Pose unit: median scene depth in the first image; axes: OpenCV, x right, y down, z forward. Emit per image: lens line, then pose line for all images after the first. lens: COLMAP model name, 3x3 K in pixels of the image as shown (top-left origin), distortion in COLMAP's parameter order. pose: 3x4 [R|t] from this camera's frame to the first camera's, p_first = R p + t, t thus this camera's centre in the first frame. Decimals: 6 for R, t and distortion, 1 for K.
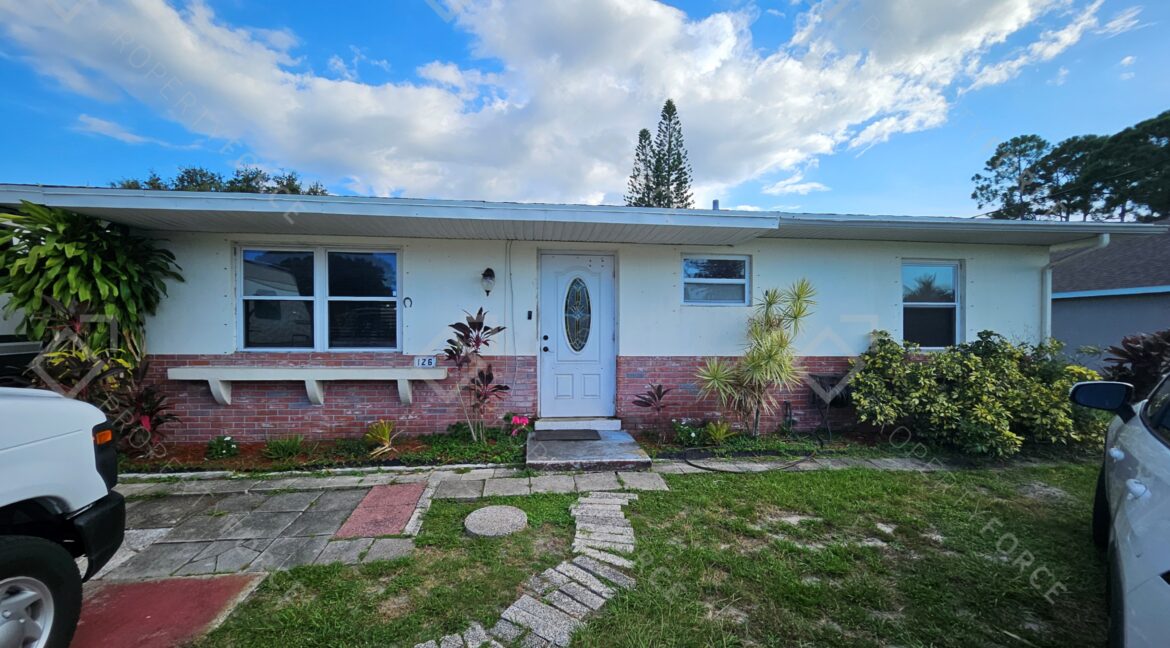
lens RADIAL K [[441.4, 0, 585.0], [0, 441.4, 324.0], [0, 0, 1]] dist [0.000126, 0.000006]
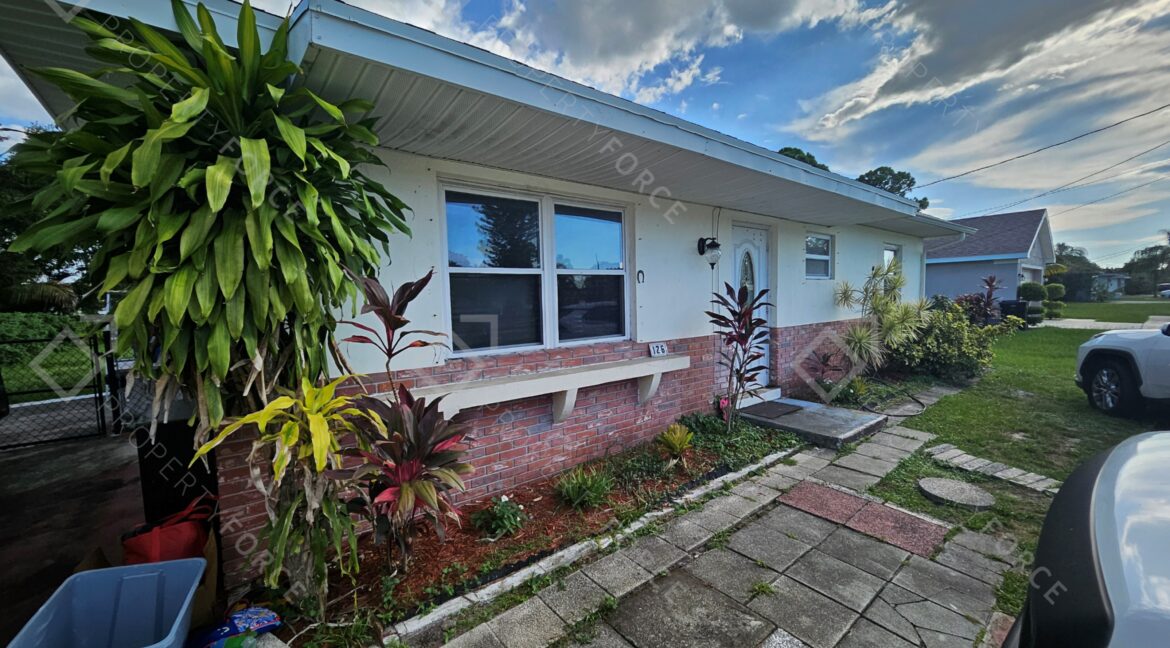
lens RADIAL K [[441.4, 0, 585.0], [0, 441.4, 324.0], [0, 0, 1]] dist [0.000126, 0.000006]
pose [[0.851237, -0.059029, 0.521451, -1.085703], [0.024730, 0.997062, 0.072498, -0.029155], [-0.524198, -0.048817, 0.850196, 0.450531]]
